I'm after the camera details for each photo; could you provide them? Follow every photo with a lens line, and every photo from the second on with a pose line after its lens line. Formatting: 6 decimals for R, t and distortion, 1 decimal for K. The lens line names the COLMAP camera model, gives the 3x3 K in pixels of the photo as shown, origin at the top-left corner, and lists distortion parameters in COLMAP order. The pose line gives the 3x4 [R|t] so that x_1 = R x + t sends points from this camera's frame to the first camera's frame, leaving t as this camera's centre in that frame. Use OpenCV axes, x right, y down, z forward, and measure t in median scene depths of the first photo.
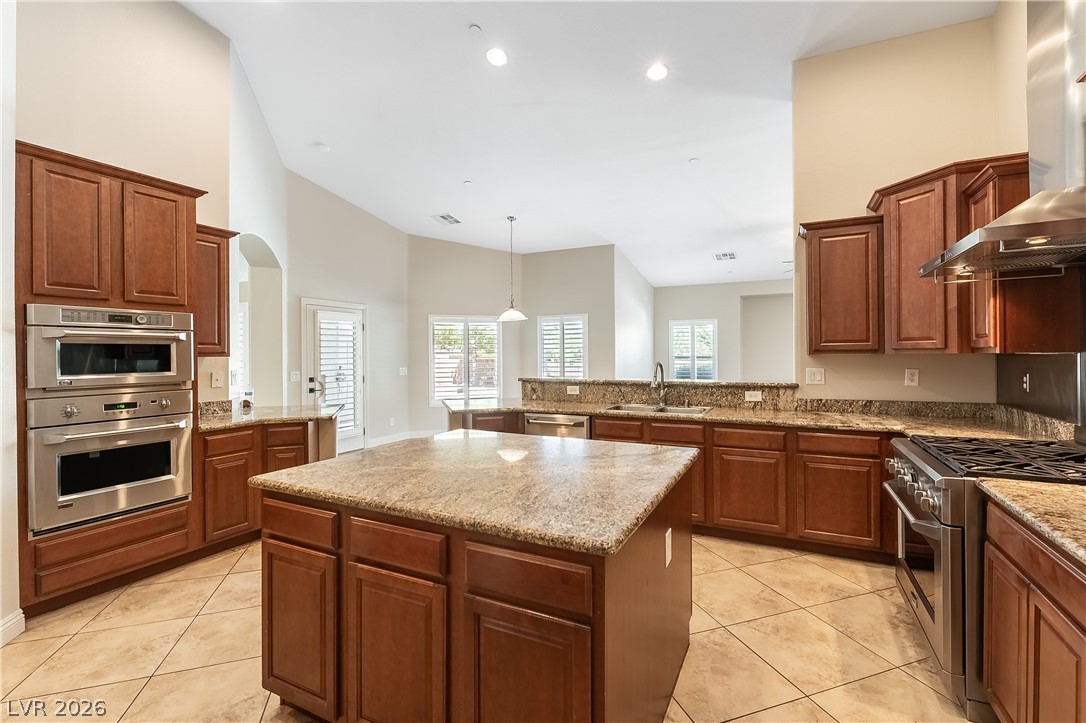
lens RADIAL K [[486.8, 0, 550.3], [0, 486.8, 354.0], [0, 0, 1]] dist [-0.001219, -0.000462]
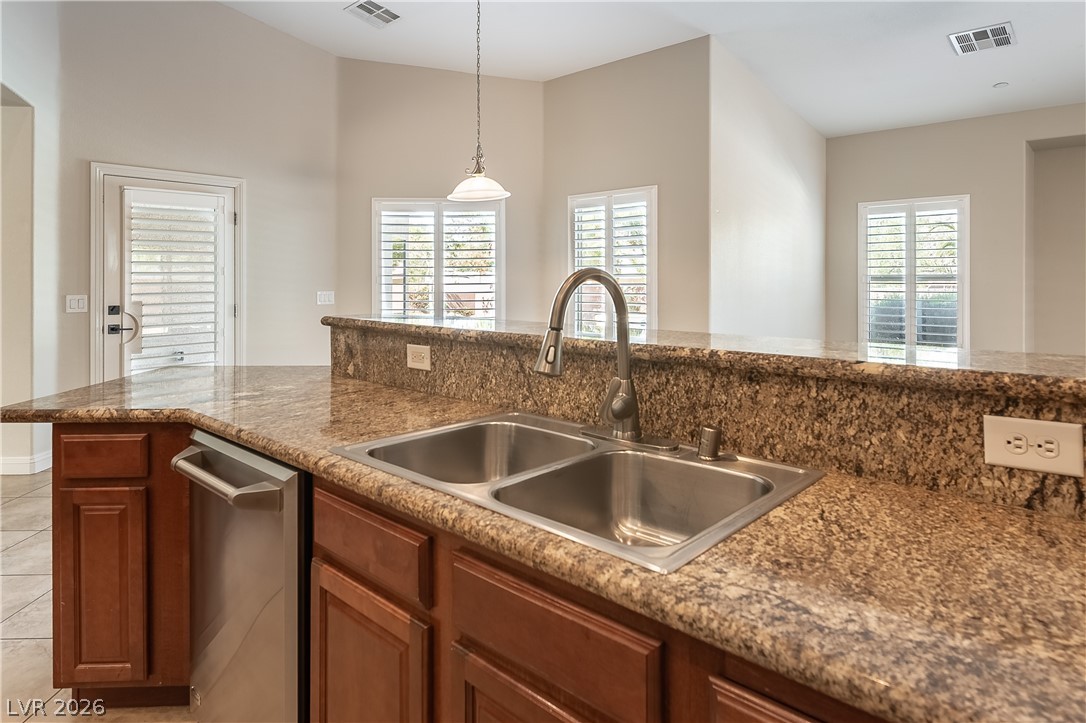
lens RADIAL K [[641.7, 0, 542.3], [0, 641.7, 277.4], [0, 0, 1]] dist [-0.004413, -0.000905]
pose [[0.957033, 0.005303, -0.289930, 0.188773], [-0.006097, 0.999980, -0.001835, 0.013687], [0.289915, 0.003524, 0.957046, 0.433968]]
